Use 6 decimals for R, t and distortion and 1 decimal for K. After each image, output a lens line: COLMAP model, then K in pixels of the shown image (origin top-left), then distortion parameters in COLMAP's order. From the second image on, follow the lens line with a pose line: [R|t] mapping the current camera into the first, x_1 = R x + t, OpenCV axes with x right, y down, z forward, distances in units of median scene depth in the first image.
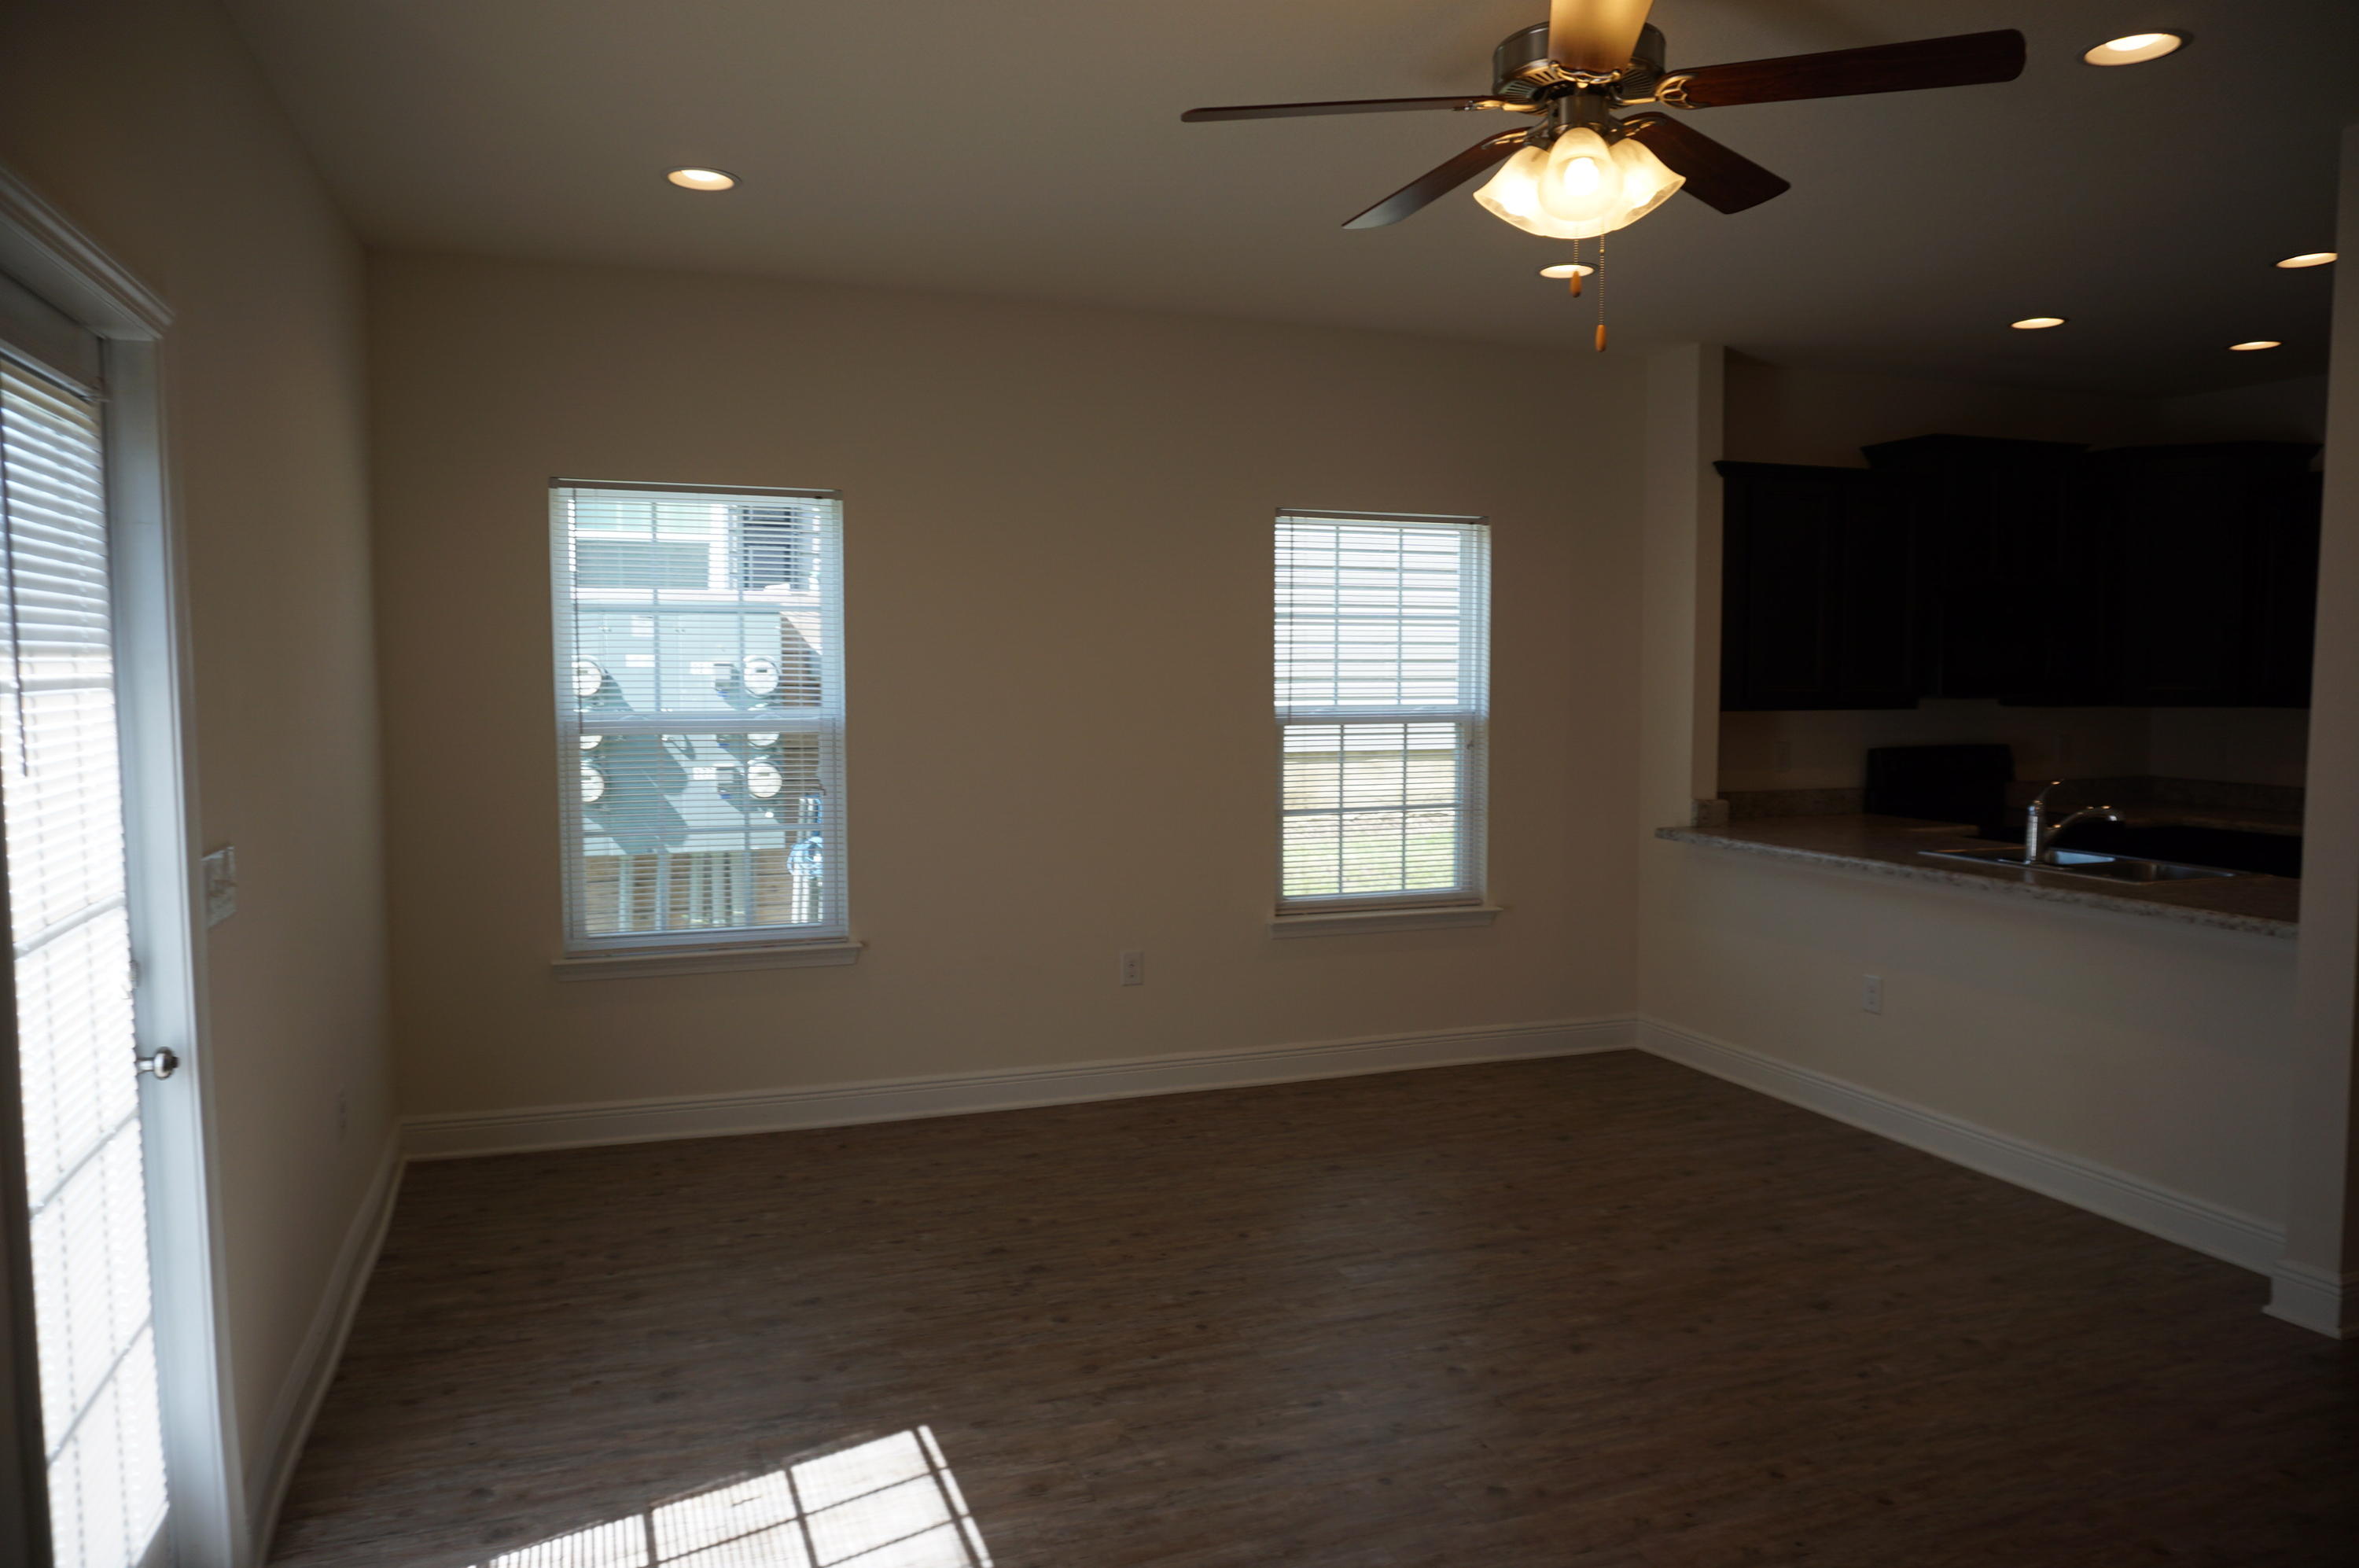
lens RADIAL K [[1597.5, 0, 1180.1], [0, 1597.5, 792.3], [0, 0, 1]] dist [-0.040601, 0.033898]
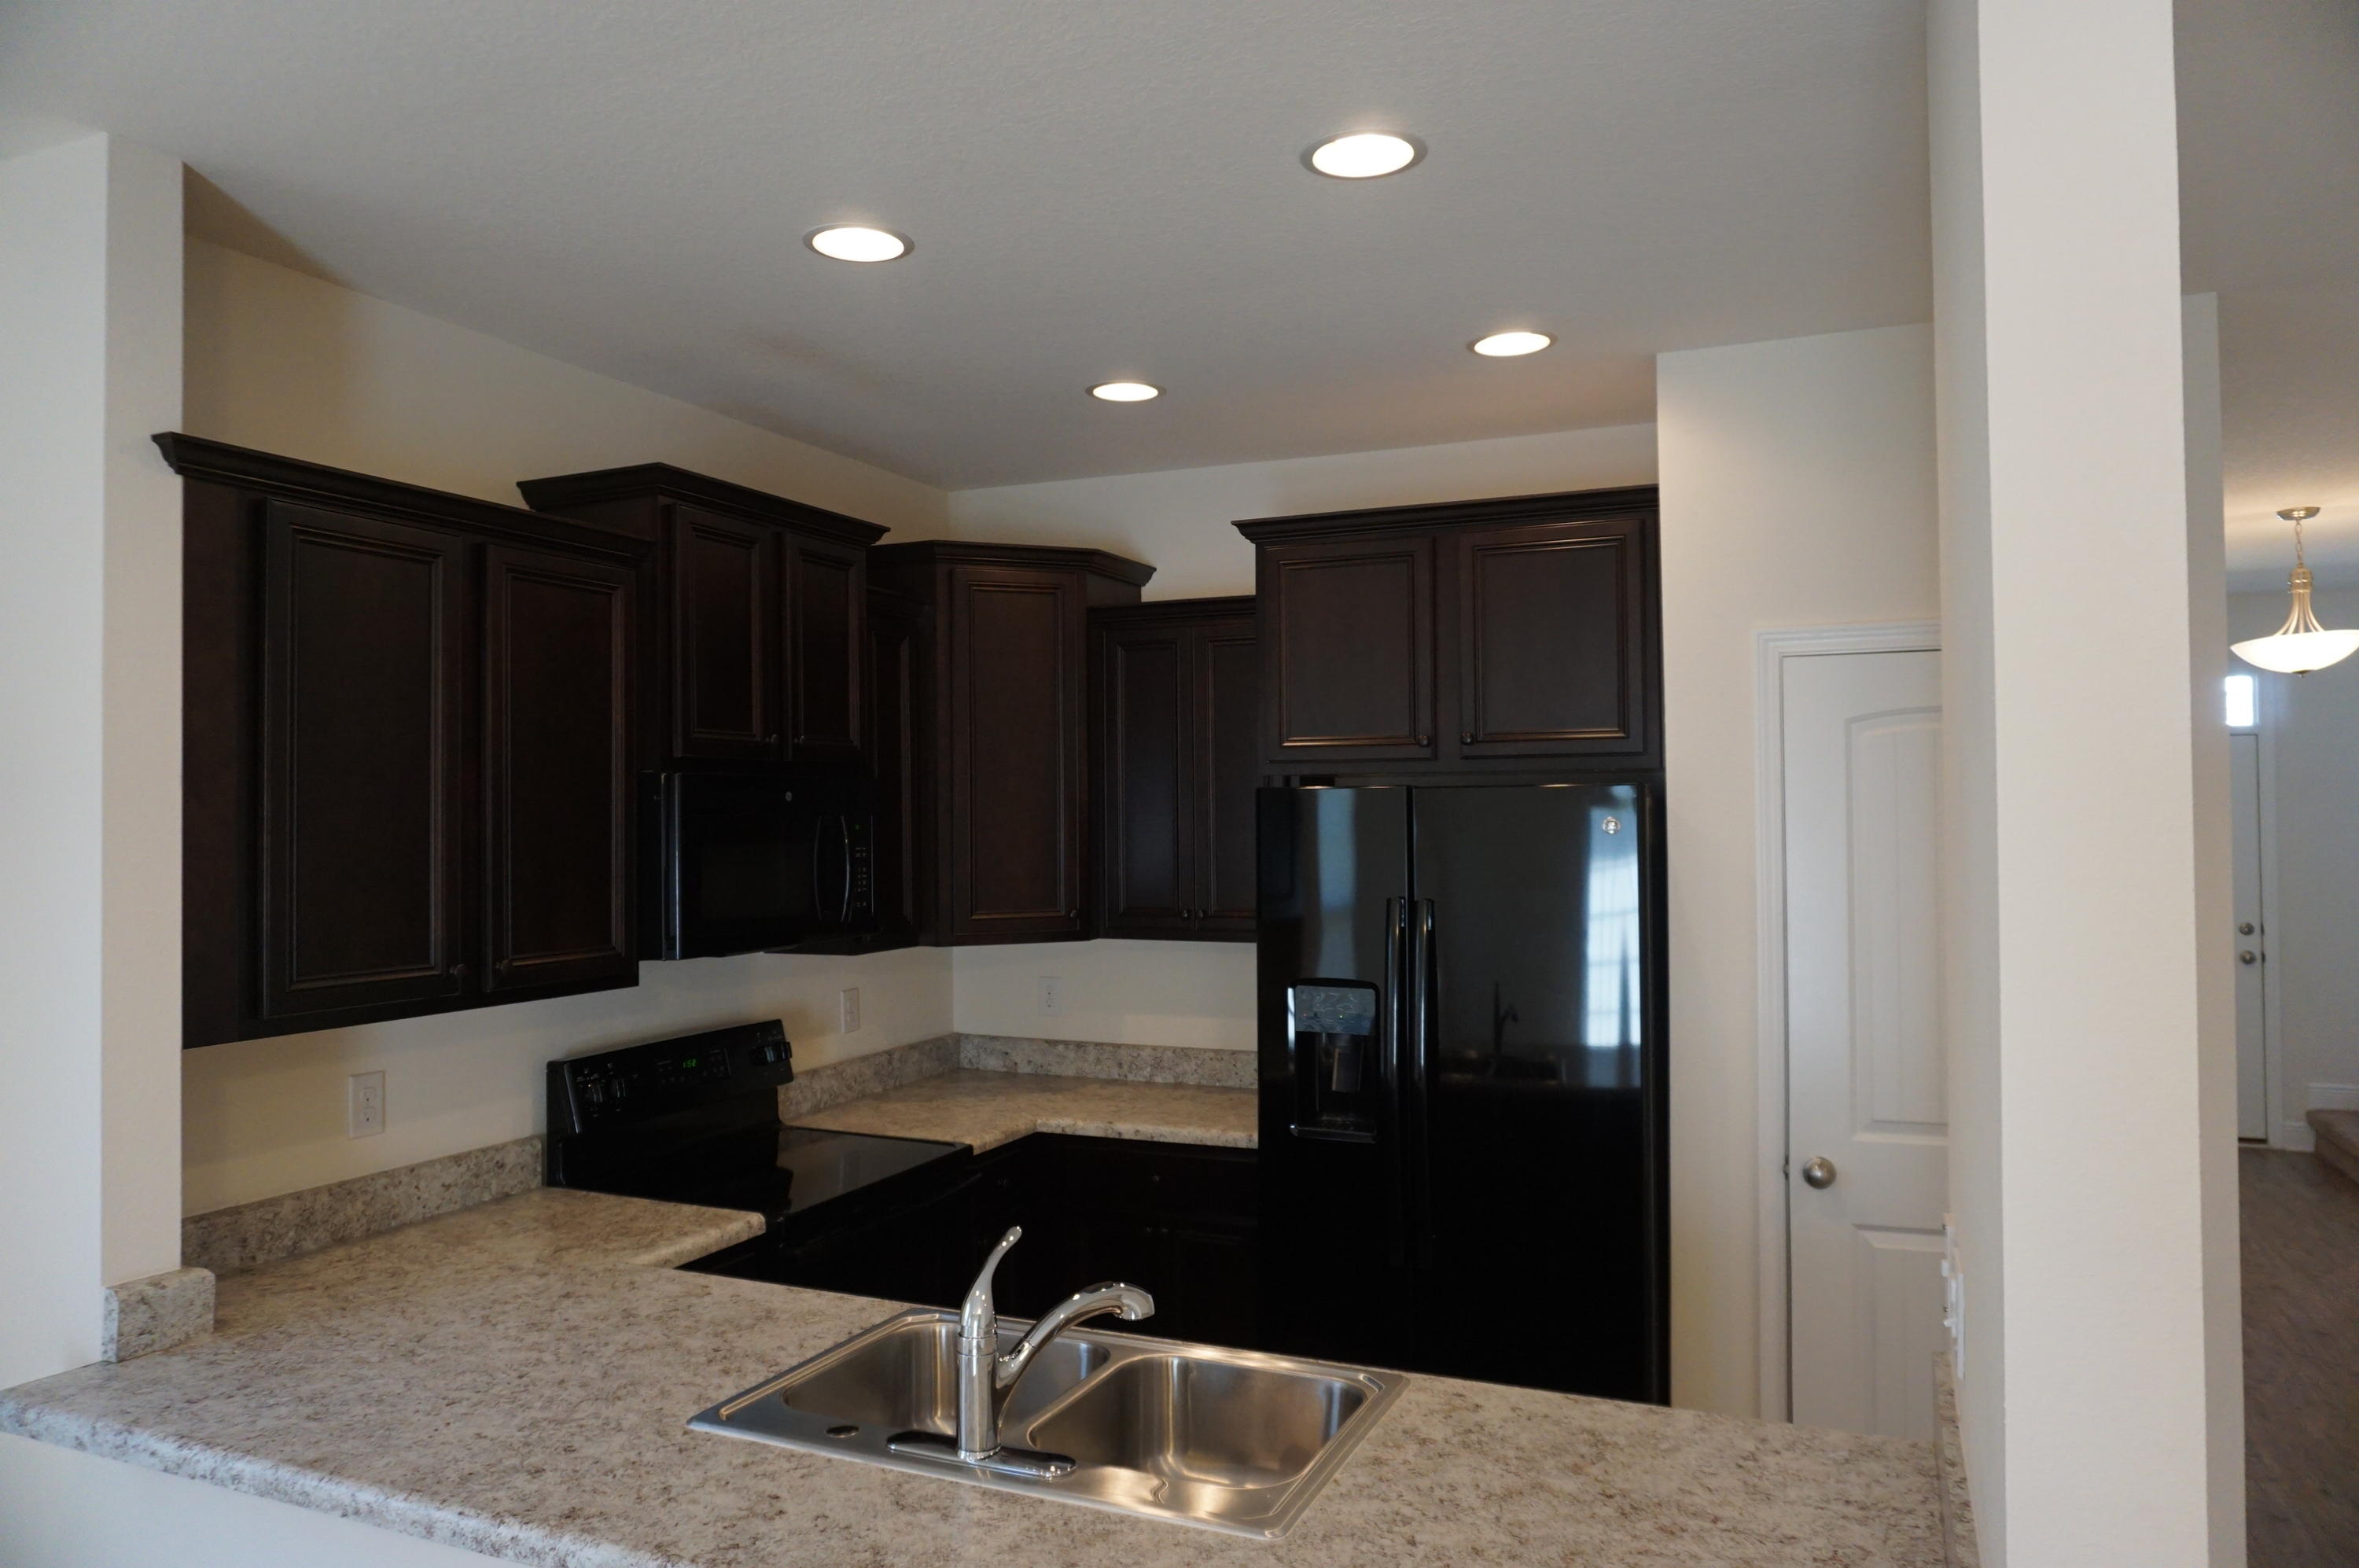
lens RADIAL K [[1597.5, 0, 1180.1], [0, 1597.5, 792.3], [0, 0, 1]] dist [-0.040601, 0.033898]
pose [[0.700175, 0.006493, 0.713942, 0.298021], [0.063532, 0.995425, -0.071360, -0.092239], [-0.711139, 0.095323, 0.696559, 0.696014]]
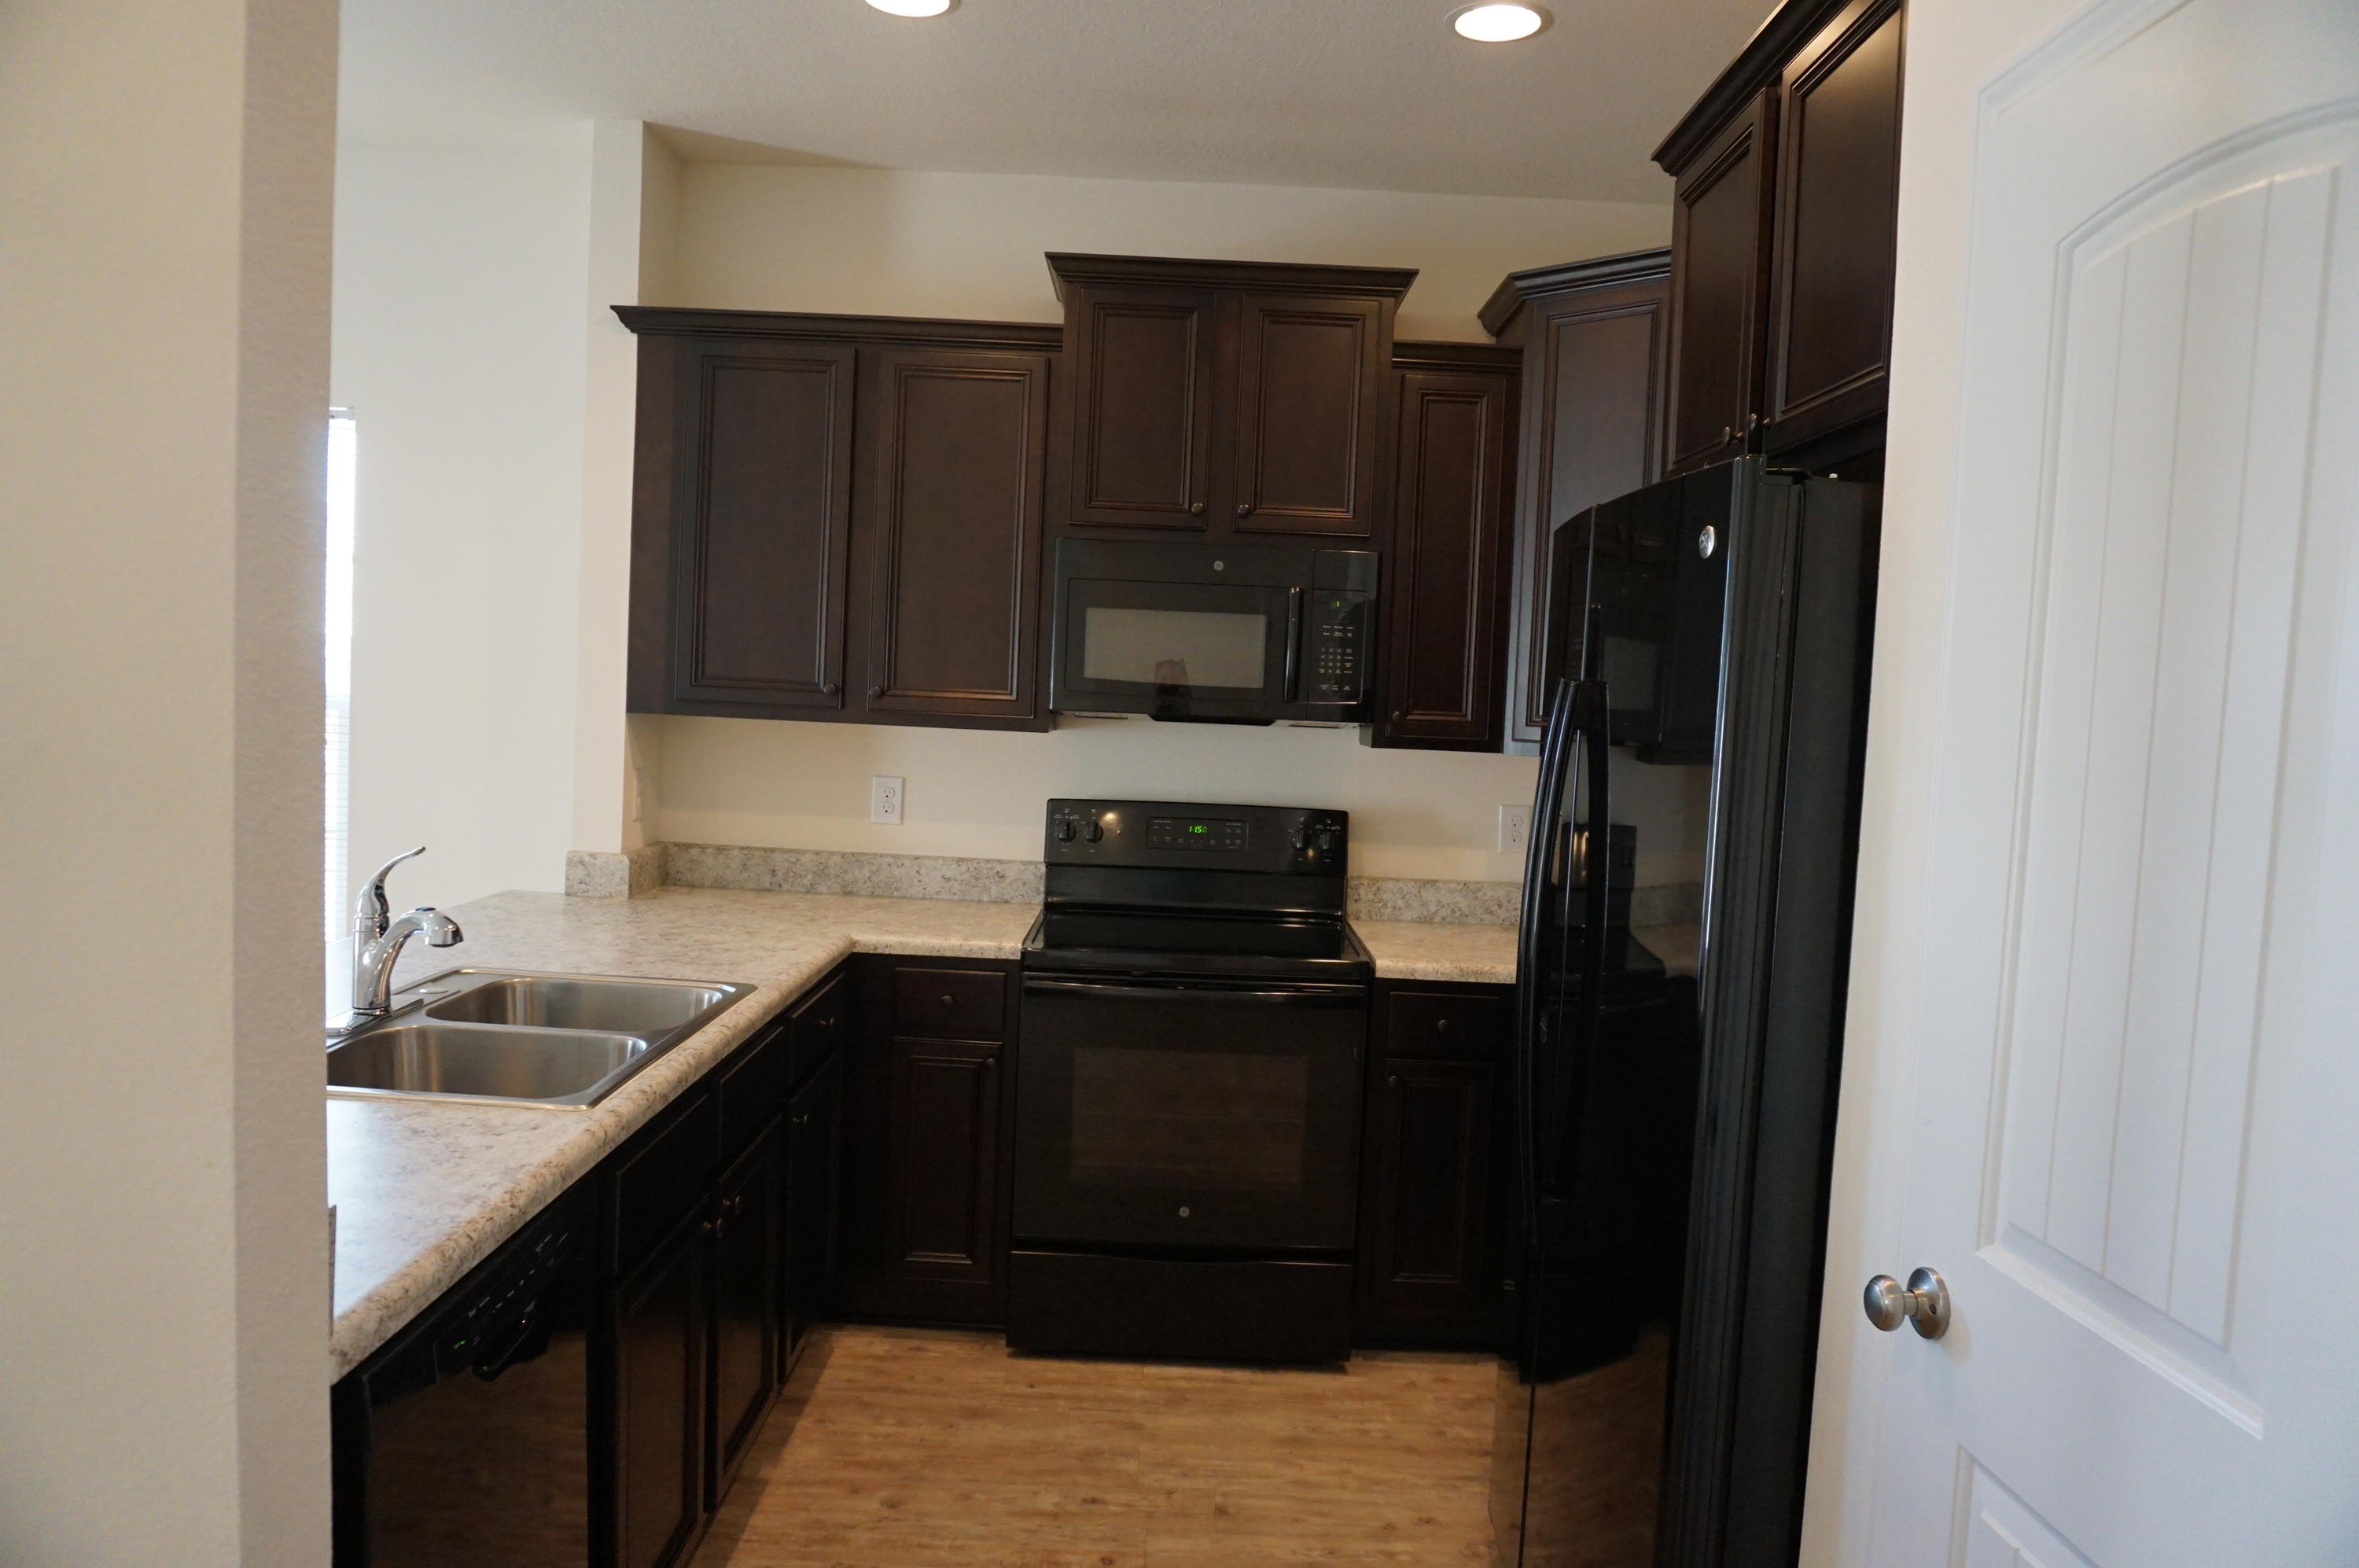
lens RADIAL K [[1589.8, 0, 1179.5], [0, 1589.8, 784.0], [0, 0, 1]] dist [-0.064496, 0.037862]
pose [[0.929052, 0.066797, -0.363868, 0.993665], [-0.076400, 0.997004, -0.012046, -0.041767], [0.361973, 0.038990, 0.931373, 0.660810]]
